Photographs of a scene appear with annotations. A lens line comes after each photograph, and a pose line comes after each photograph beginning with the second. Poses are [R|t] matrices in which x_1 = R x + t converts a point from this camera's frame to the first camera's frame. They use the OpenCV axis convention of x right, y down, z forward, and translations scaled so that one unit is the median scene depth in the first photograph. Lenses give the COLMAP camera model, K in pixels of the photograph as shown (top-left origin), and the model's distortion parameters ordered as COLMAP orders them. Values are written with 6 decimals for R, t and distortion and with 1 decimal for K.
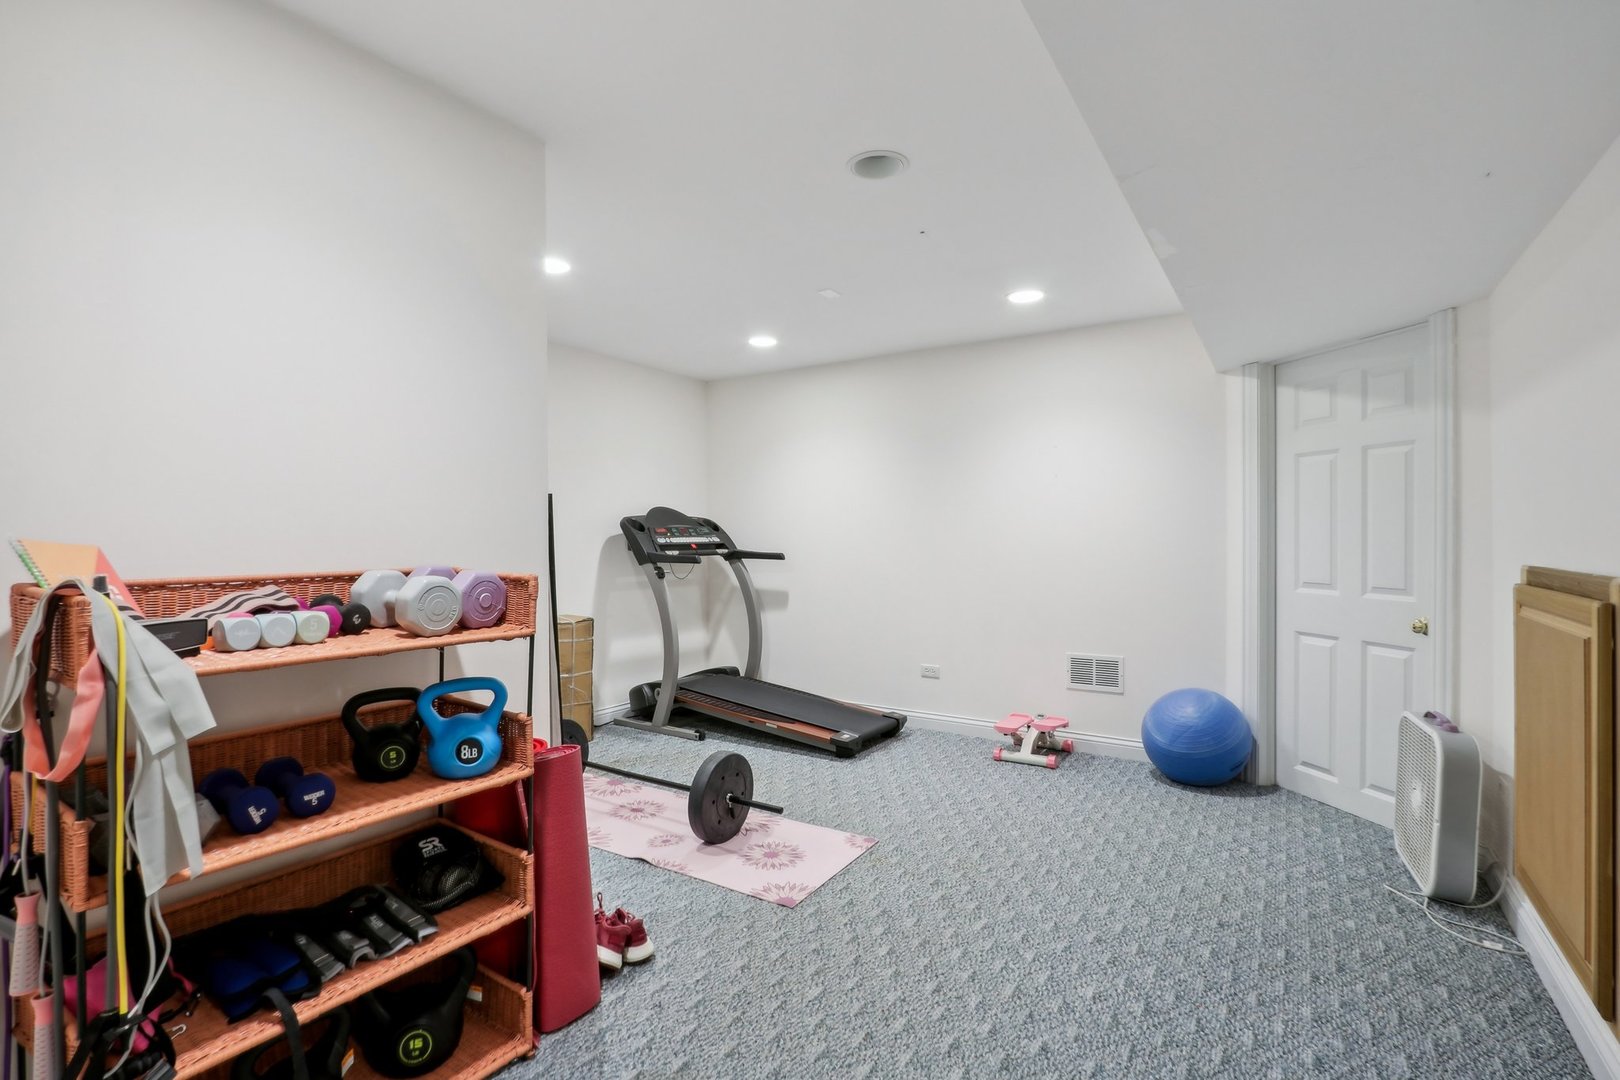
lens RADIAL K [[777.1, 0, 798.6], [0, 777.1, 535.2], [0, 0, 1]] dist [-0.022287, 0.004281]
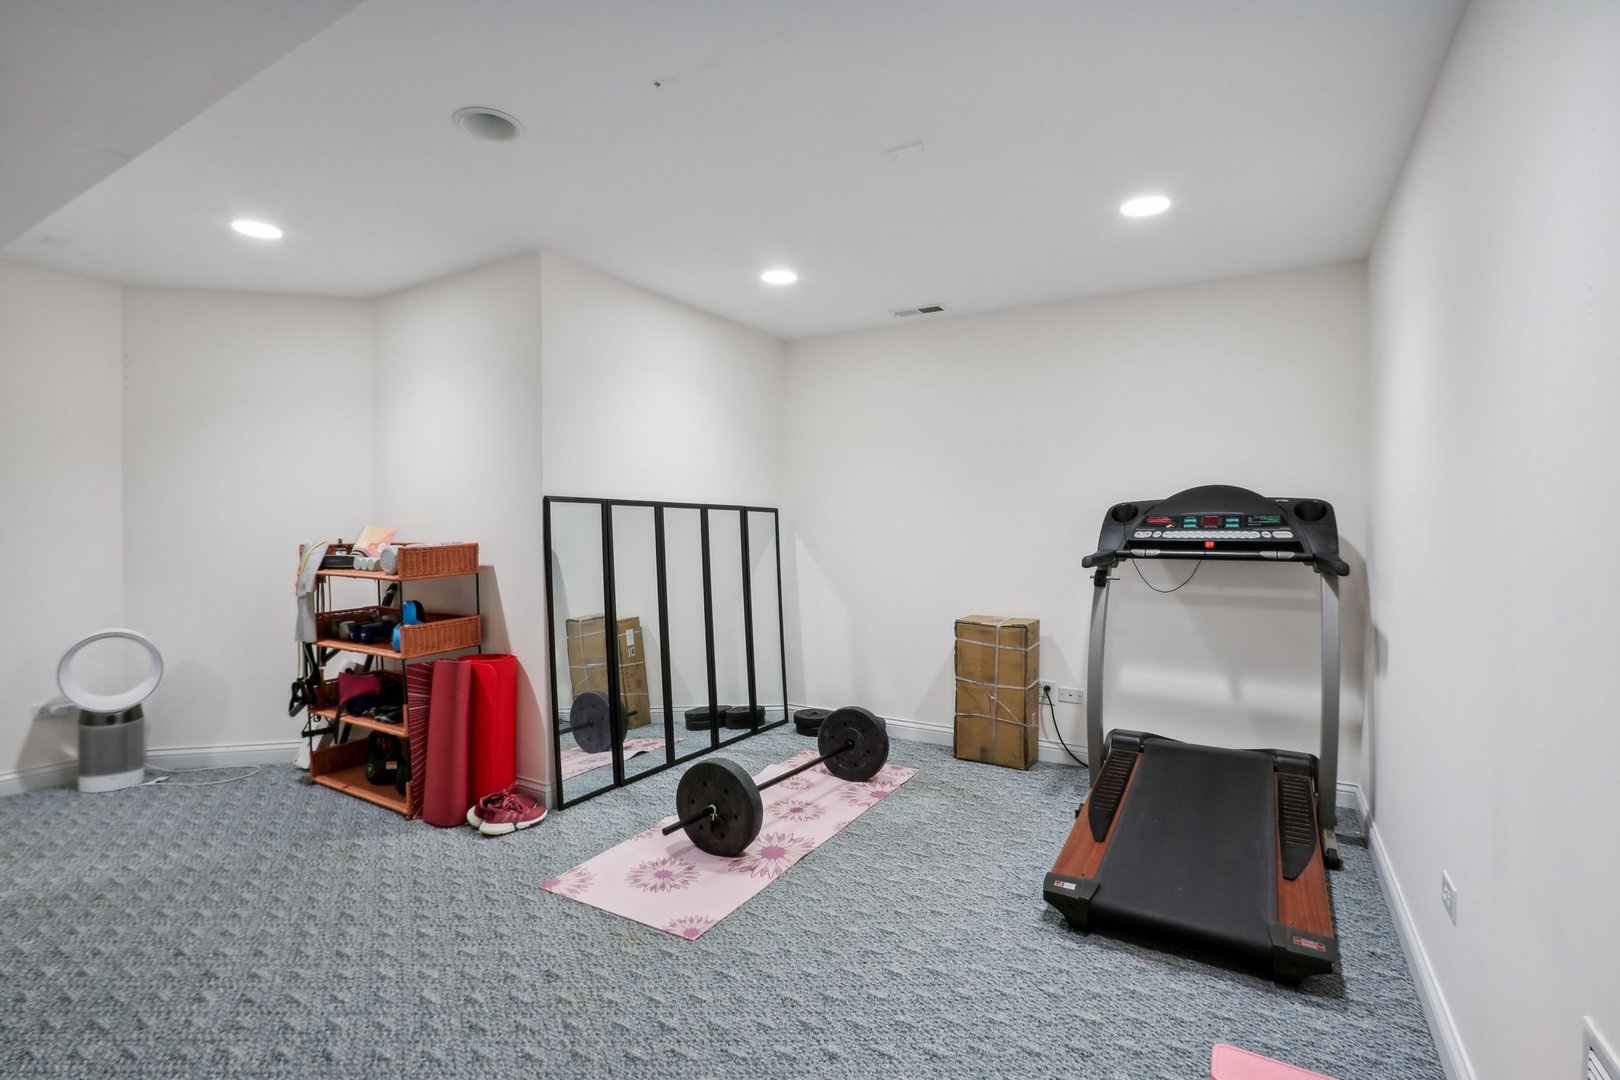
lens RADIAL K [[777.1, 0, 800.2], [0, 777.1, 540.9], [0, 0, 1]] dist [-0.022287, 0.004281]
pose [[0.012037, 0.015155, -0.999813, 0.835010], [-0.001509, 0.999884, 0.015138, 0.003918], [0.999926, 0.001326, 0.012059, 1.096725]]
